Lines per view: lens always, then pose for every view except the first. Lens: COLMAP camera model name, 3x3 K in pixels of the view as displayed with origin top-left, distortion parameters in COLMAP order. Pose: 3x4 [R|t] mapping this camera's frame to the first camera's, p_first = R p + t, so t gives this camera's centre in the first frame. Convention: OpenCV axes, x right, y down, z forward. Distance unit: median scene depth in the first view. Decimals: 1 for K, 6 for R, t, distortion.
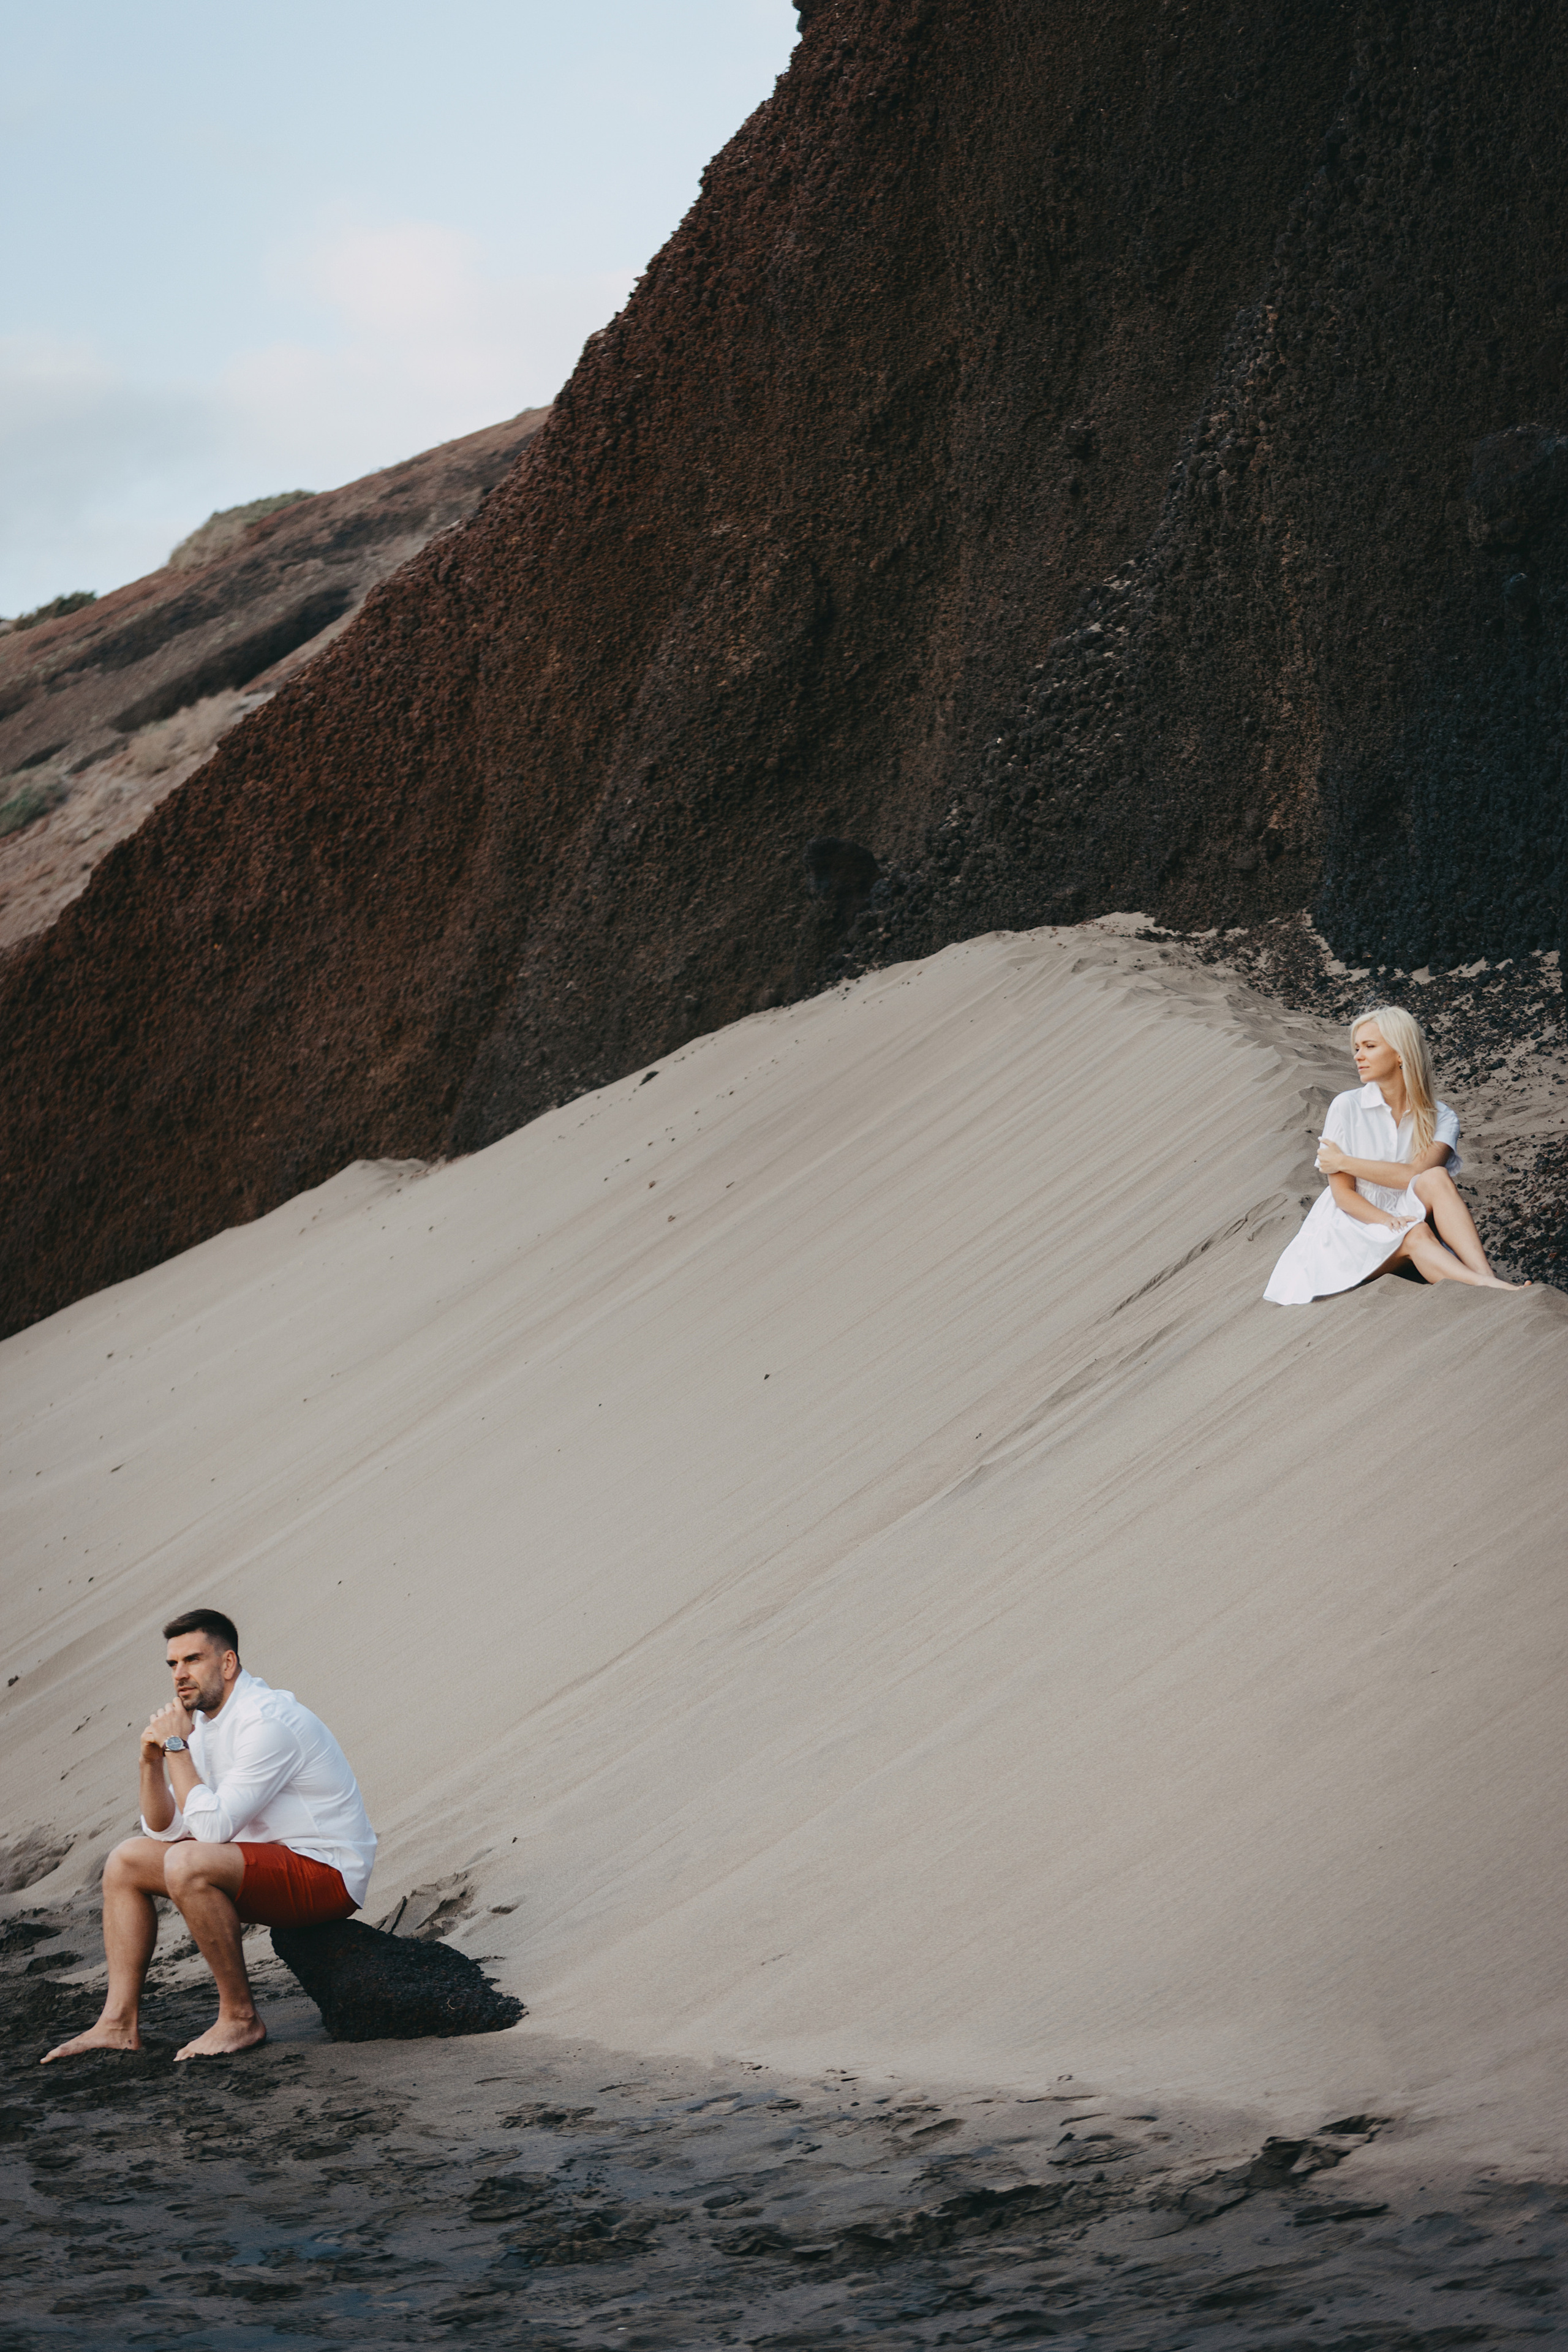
lens RADIAL K [[7131.9, 0, 783.5], [0, 7131.9, 1176.6], [0, 0, 1]] dist [-0.006920, 0.000000]
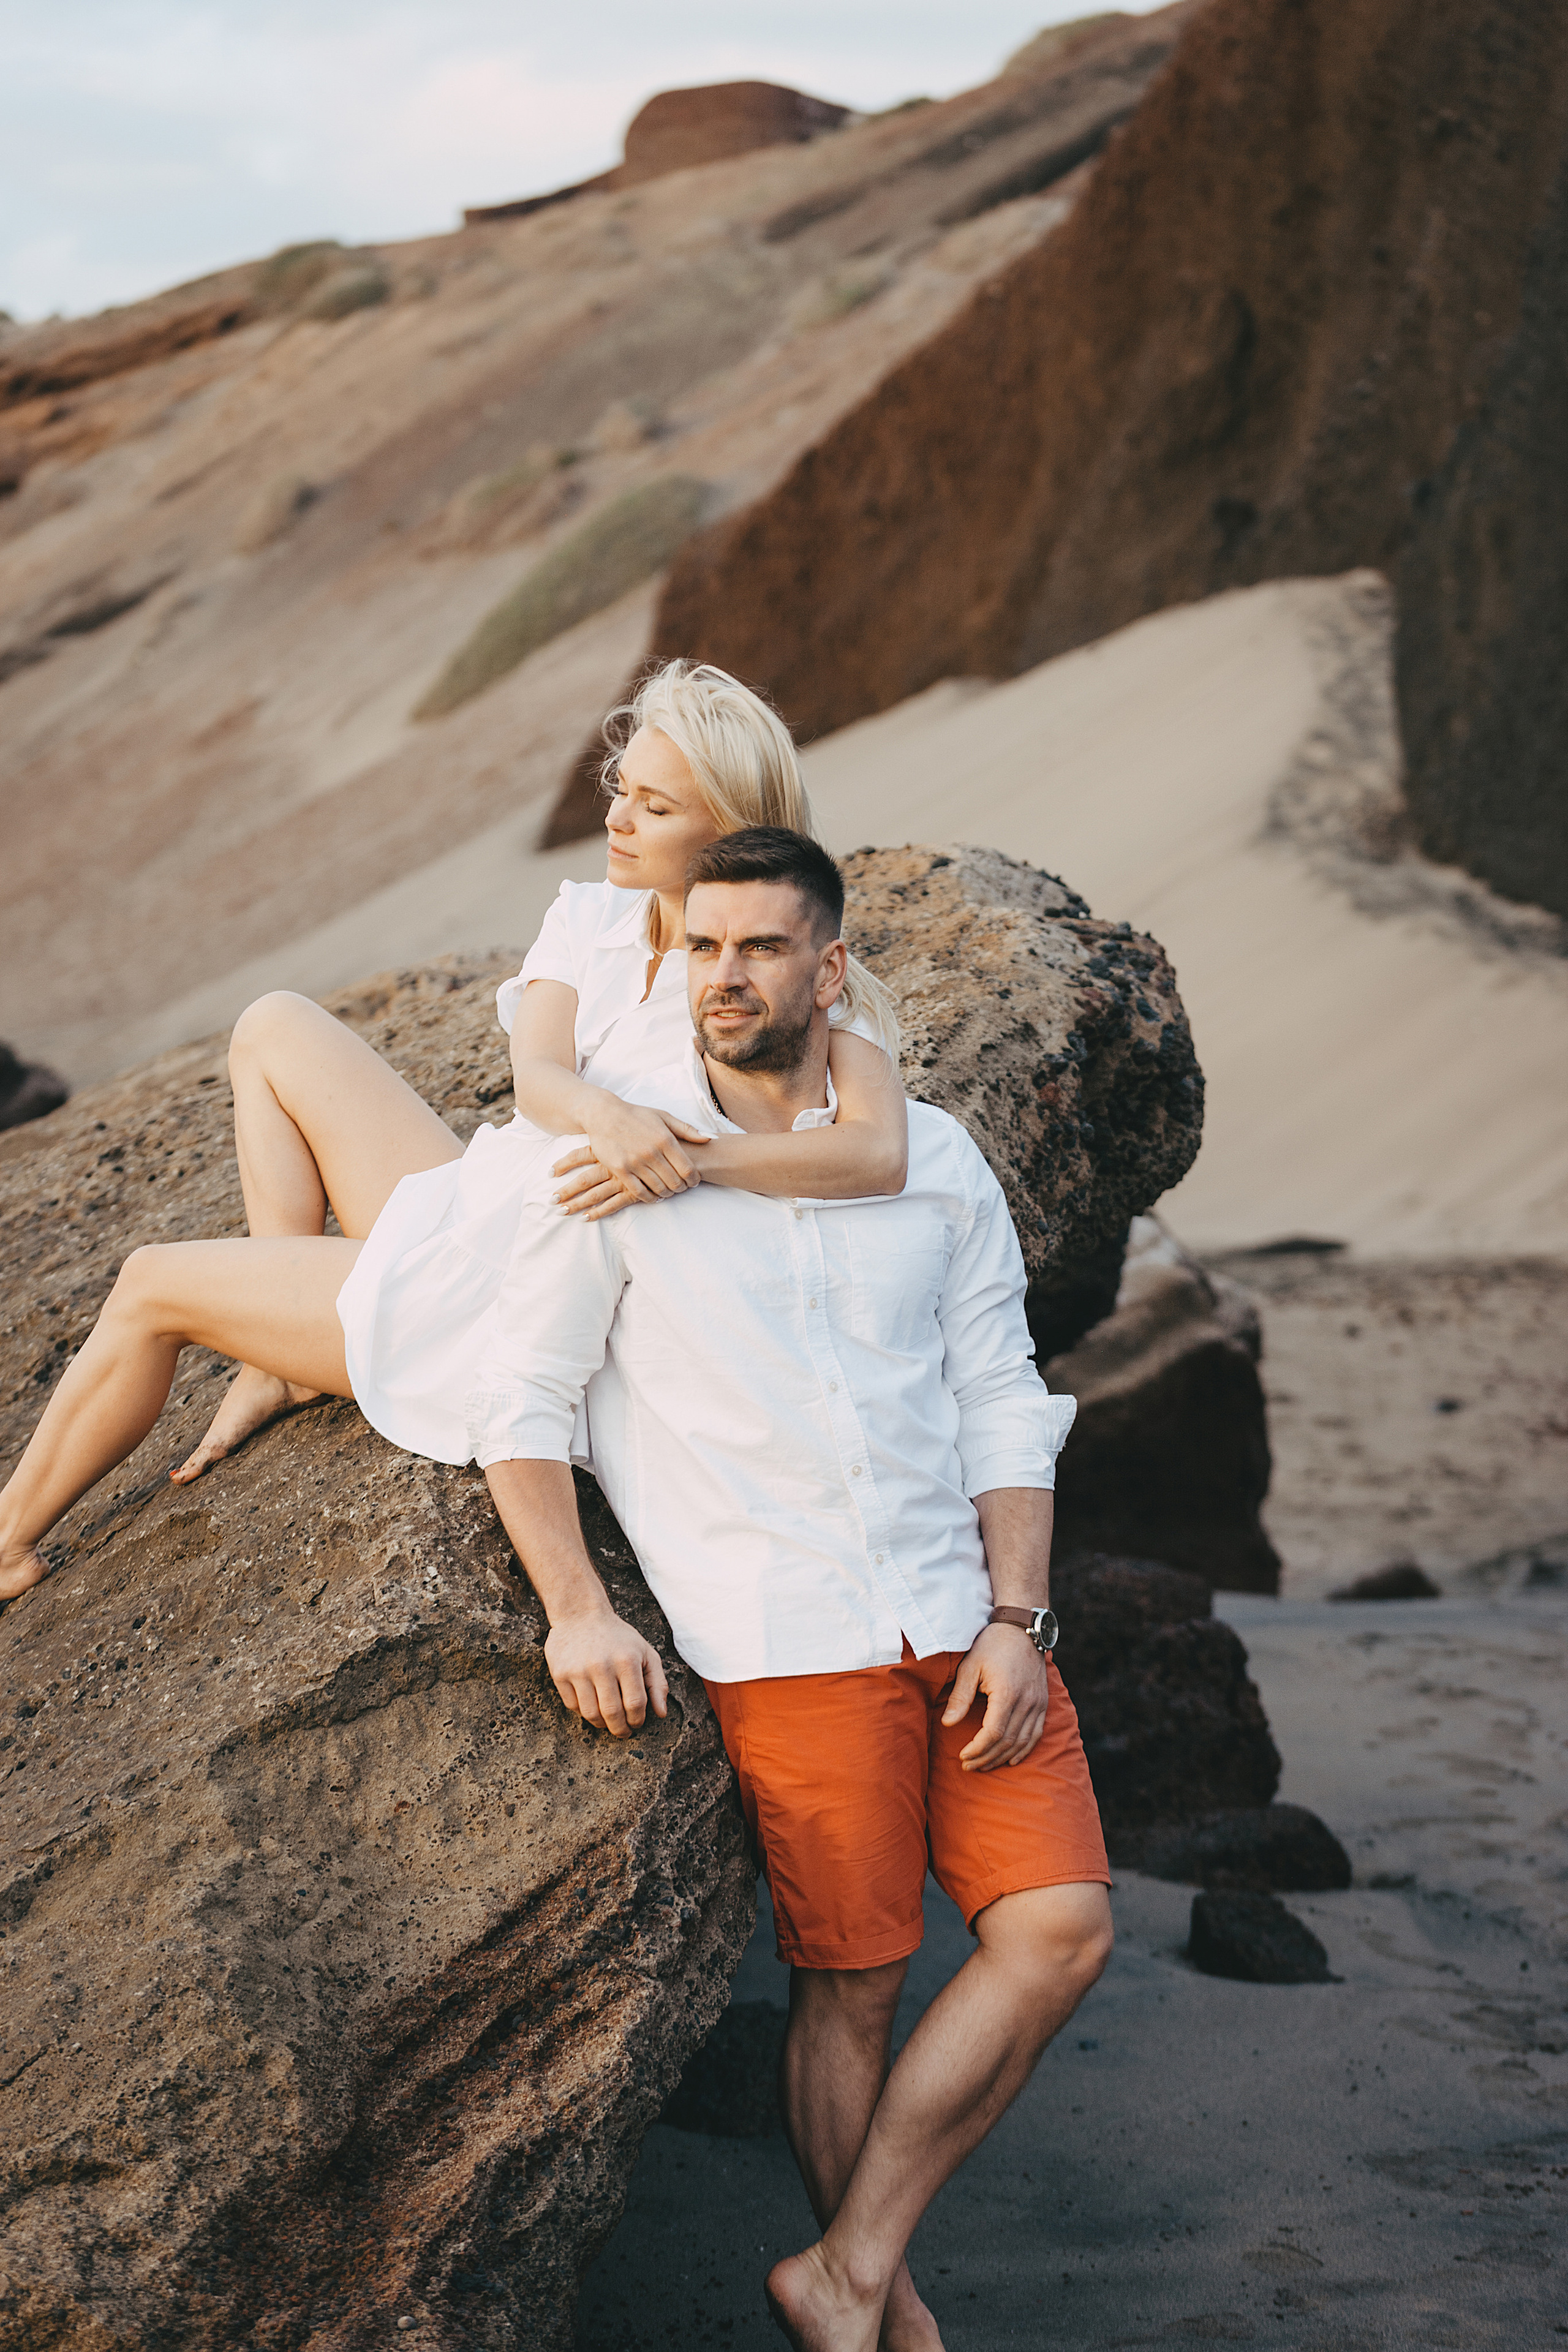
lens RADIAL K [[7131.9, 0, 784.1], [0, 7131.9, 1174.7], [0, 0, 1]] dist [-0.006920, 0.000000]
pose [[0.990539, 0.039087, -0.131547, 0.103306], [-0.026676, 0.995137, 0.094816, -0.039228], [0.134613, -0.090410, 0.986765, -0.462660]]
